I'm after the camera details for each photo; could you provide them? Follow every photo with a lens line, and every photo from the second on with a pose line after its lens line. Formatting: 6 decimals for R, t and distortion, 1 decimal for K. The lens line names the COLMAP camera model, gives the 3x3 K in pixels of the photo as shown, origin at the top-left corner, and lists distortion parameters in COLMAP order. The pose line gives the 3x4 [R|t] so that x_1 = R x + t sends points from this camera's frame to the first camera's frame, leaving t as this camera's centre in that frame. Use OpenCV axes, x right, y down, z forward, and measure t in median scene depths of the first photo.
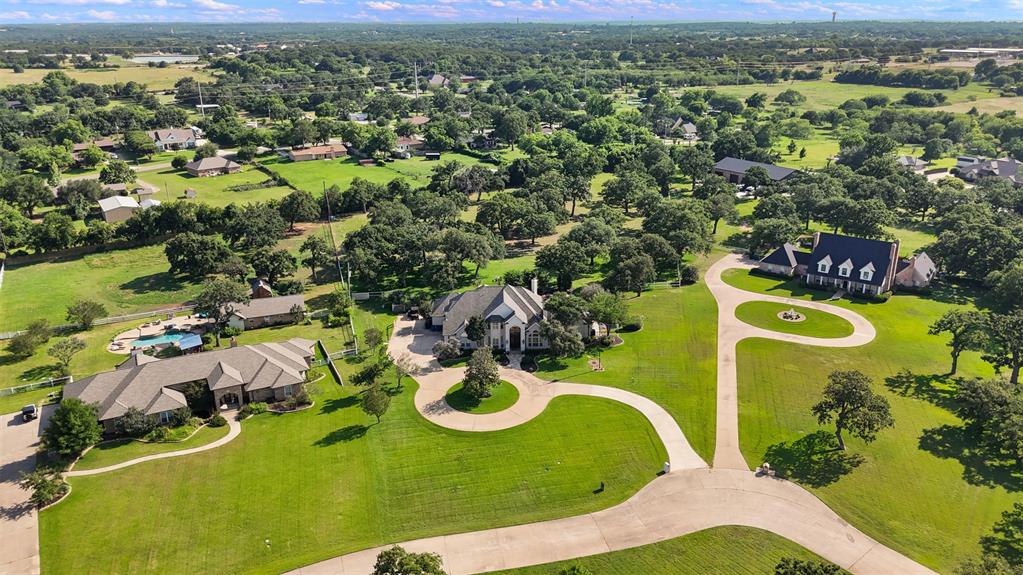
lens RADIAL K [[755.9, 0, 511.5], [0, 755.9, 287.5], [0, 0, 1]] dist [0.063106, -0.075351]
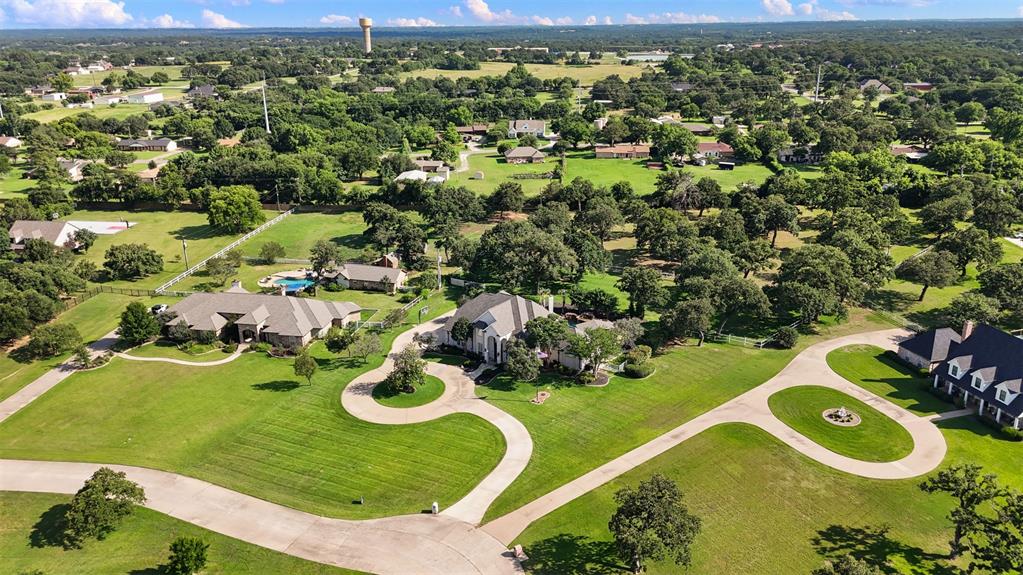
lens RADIAL K [[755.9, 0, 511.5], [0, 755.9, 287.5], [0, 0, 1]] dist [0.063106, -0.075351]
pose [[0.795780, 0.199325, -0.571842, 0.587864], [-0.199337, 0.977874, 0.063456, -0.080116], [0.571838, 0.063493, 0.817906, 0.218638]]
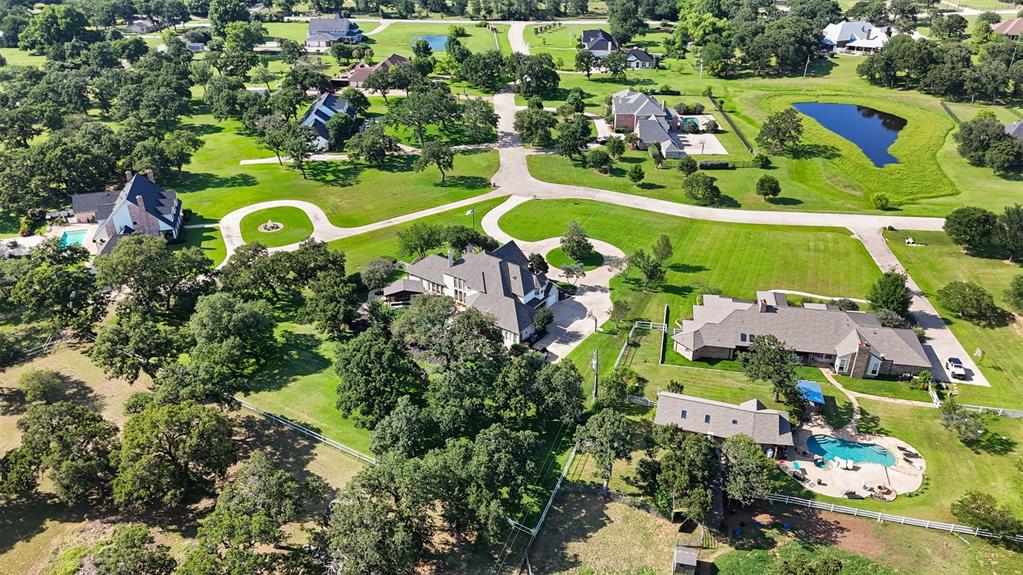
lens RADIAL K [[755.9, 0, 511.5], [0, 755.9, 287.5], [0, 0, 1]] dist [0.063106, -0.075351]
pose [[-0.793918, -0.290878, 0.533933, -0.607092], [0.208996, 0.694085, 0.688888, -0.678325], [-0.570977, 0.658510, -0.490254, 1.608328]]
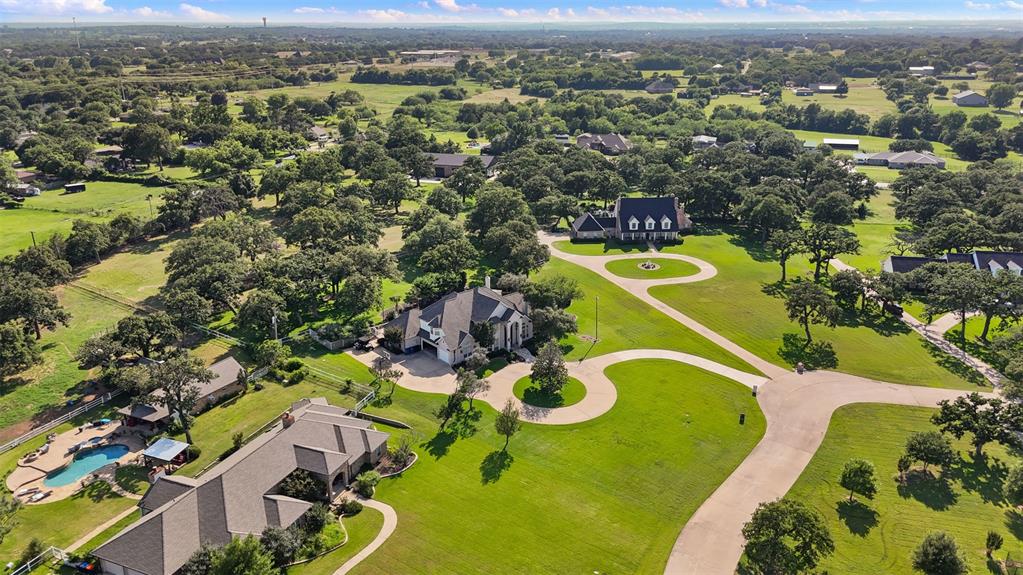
lens RADIAL K [[755.9, 0, 511.5], [0, 755.9, 287.5], [0, 0, 1]] dist [0.063106, -0.075351]
pose [[0.766429, -0.207190, 0.607995, -0.621132], [0.210585, 0.975284, 0.066893, -0.064696], [-0.606828, 0.076766, 0.791117, 0.205643]]
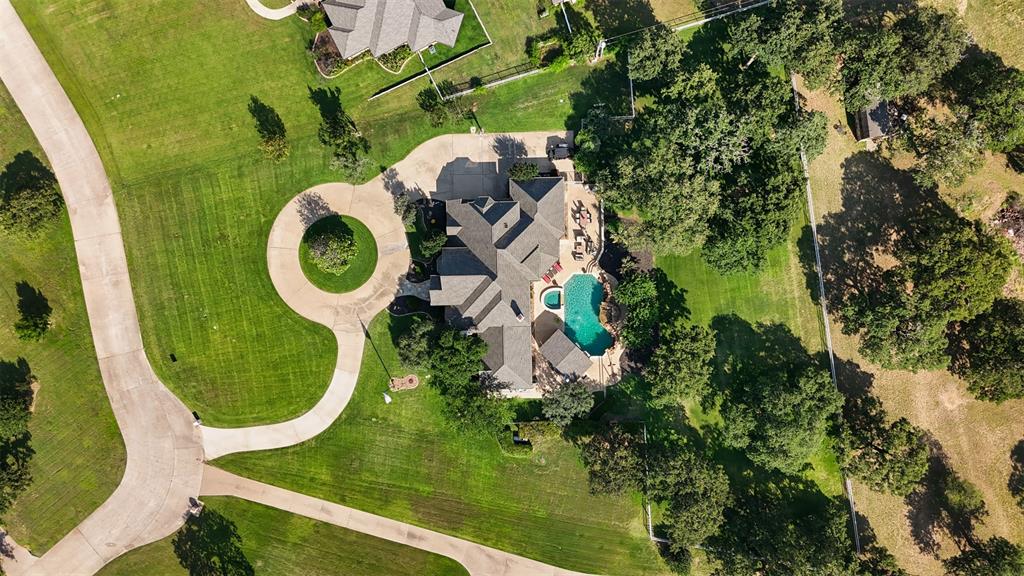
lens RADIAL K [[756.6, 0, 512.0], [0, 756.6, 288.0], [0, 0, 1]] dist [0.063106, -0.075351]
pose [[-0.000876, 0.999960, 0.008919, -0.004540], [-0.303796, -0.008763, 0.952697, -0.766533], [0.952737, -0.001875, 0.303792, 0.859878]]
